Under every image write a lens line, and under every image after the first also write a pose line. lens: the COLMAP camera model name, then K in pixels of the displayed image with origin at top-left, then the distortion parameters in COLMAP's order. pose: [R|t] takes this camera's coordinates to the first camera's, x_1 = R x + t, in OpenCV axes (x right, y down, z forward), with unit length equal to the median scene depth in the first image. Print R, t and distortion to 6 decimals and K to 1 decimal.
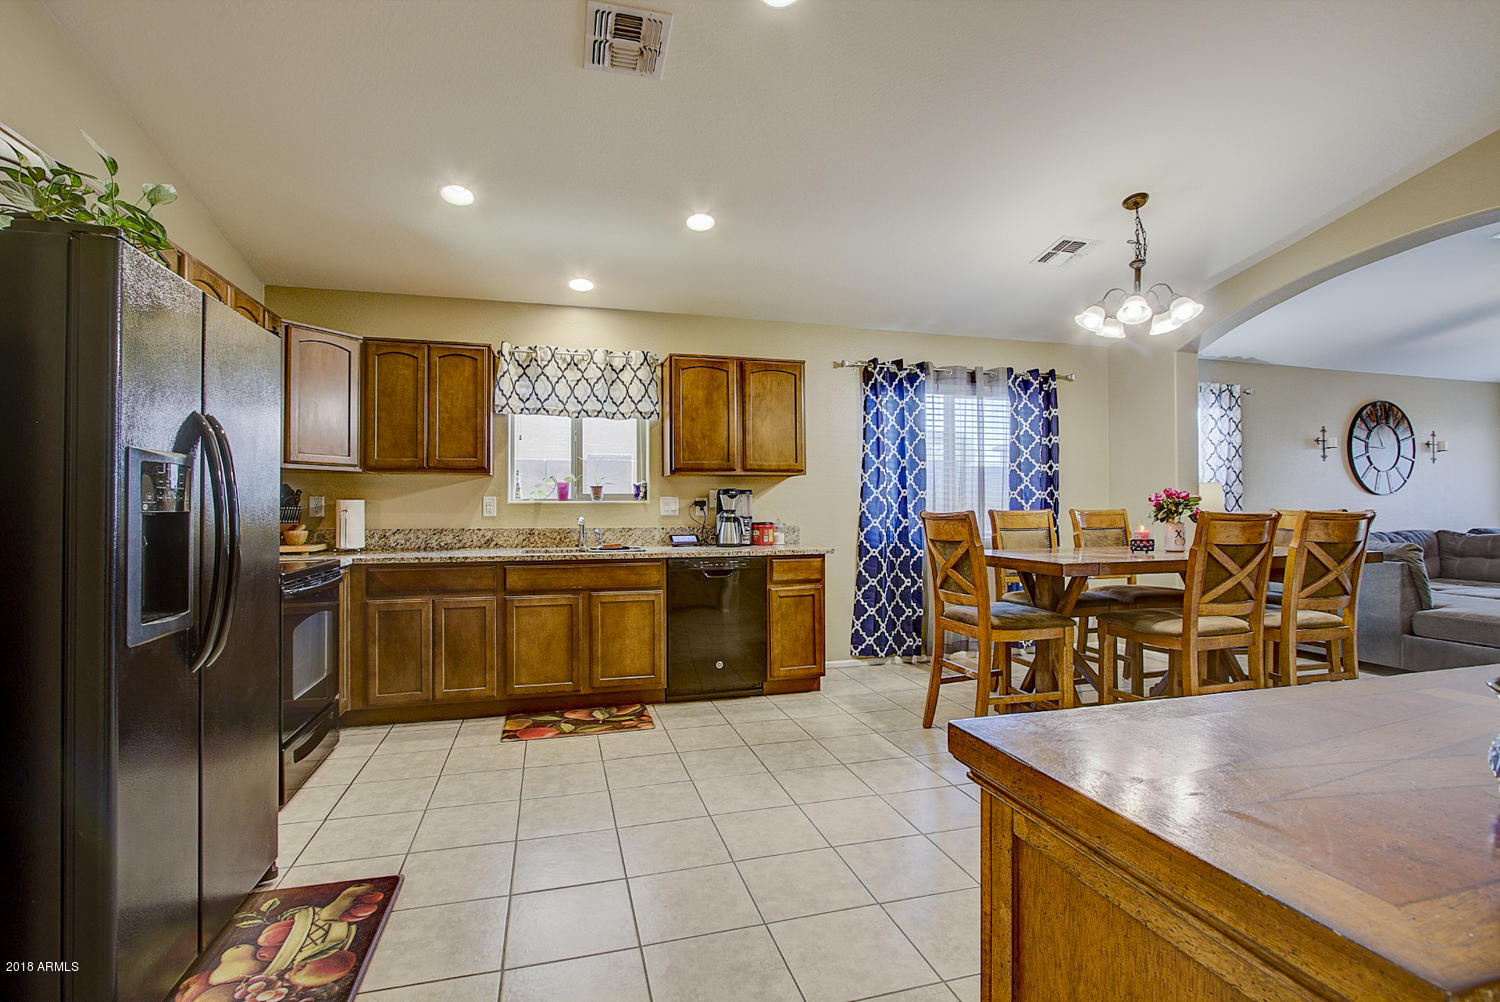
lens RADIAL K [[690.2, 0, 744.8], [0, 690.2, 500.3], [0, 0, 1]] dist [-0.016221, 0.002301]
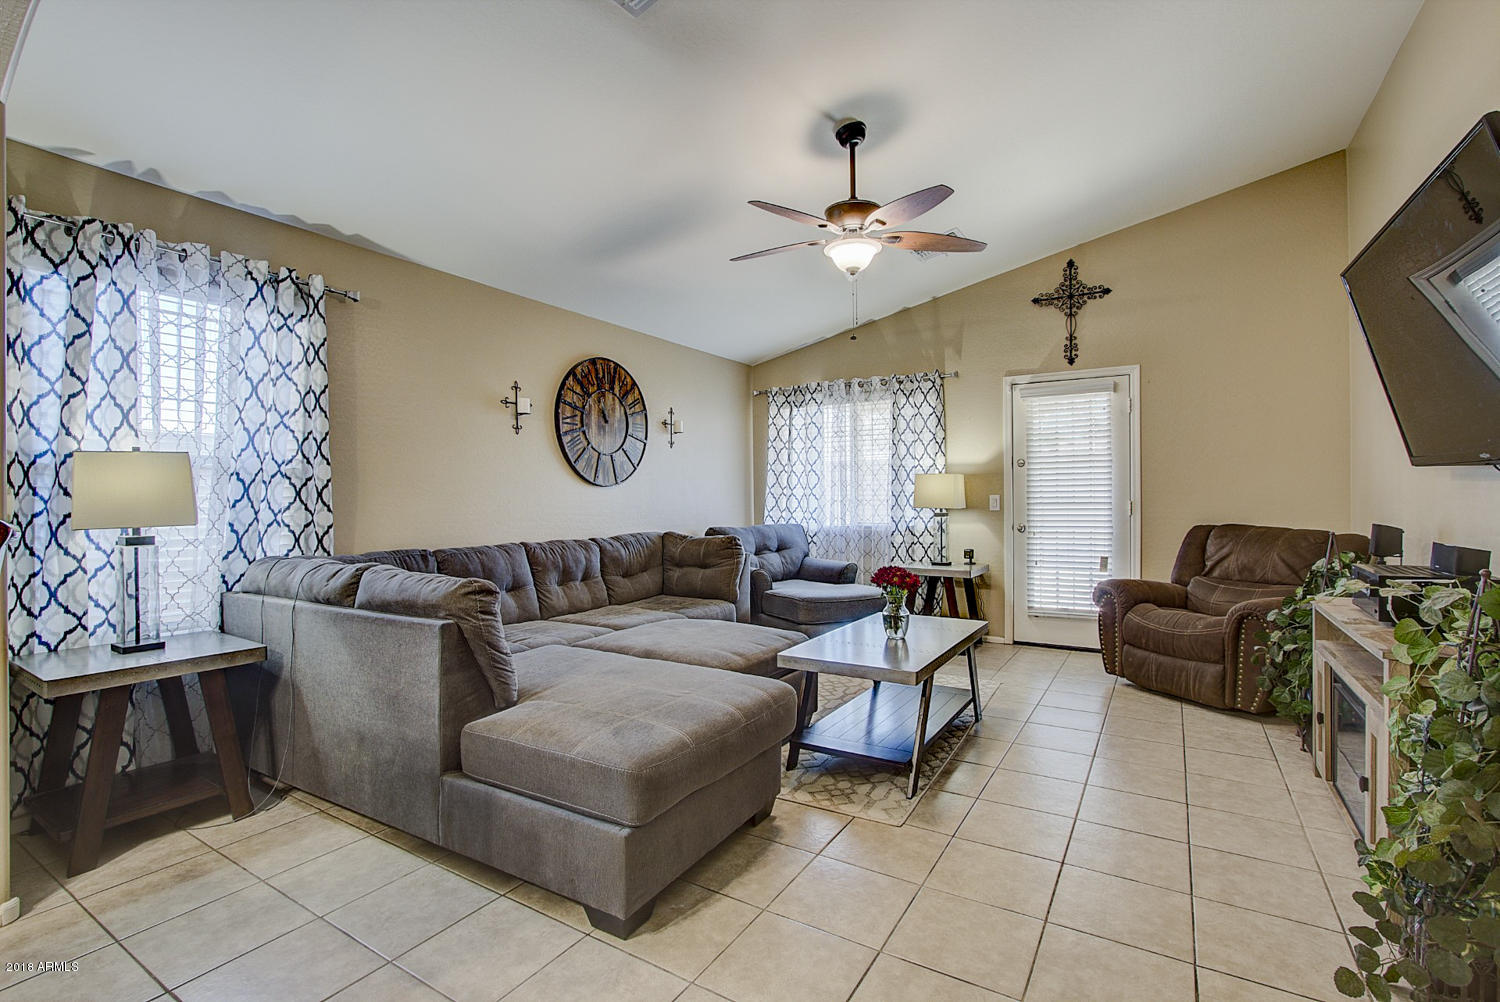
lens RADIAL K [[690.2, 0, 750.9], [0, 690.2, 502.3], [0, 0, 1]] dist [-0.016221, 0.002301]
pose [[0.737646, -0.006897, 0.675153, 0.865726], [-0.000036, 0.999947, 0.010254, 0.002543], [-0.675188, -0.007588, 0.737607, 0.544173]]
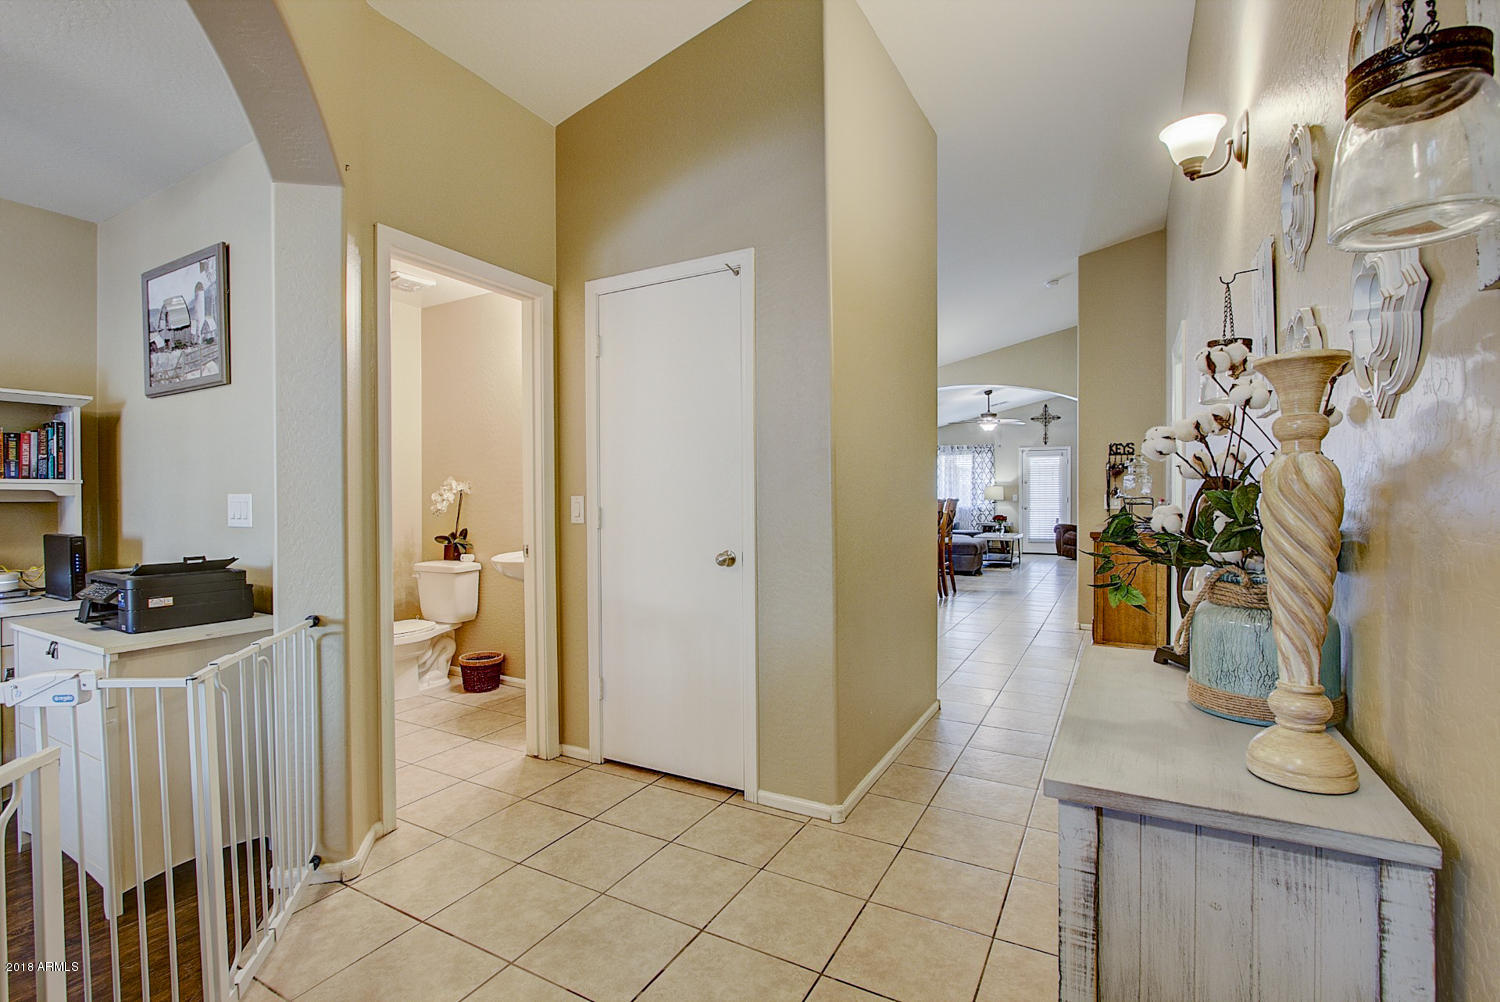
lens RADIAL K [[690.2, 0, 755.2], [0, 690.2, 500.4], [0, 0, 1]] dist [-0.016221, 0.002301]
pose [[0.697850, -0.003994, 0.716232, -1.120163], [-0.002160, 0.999968, 0.007680, 0.006656], [-0.716240, -0.006906, 0.697820, -0.204137]]
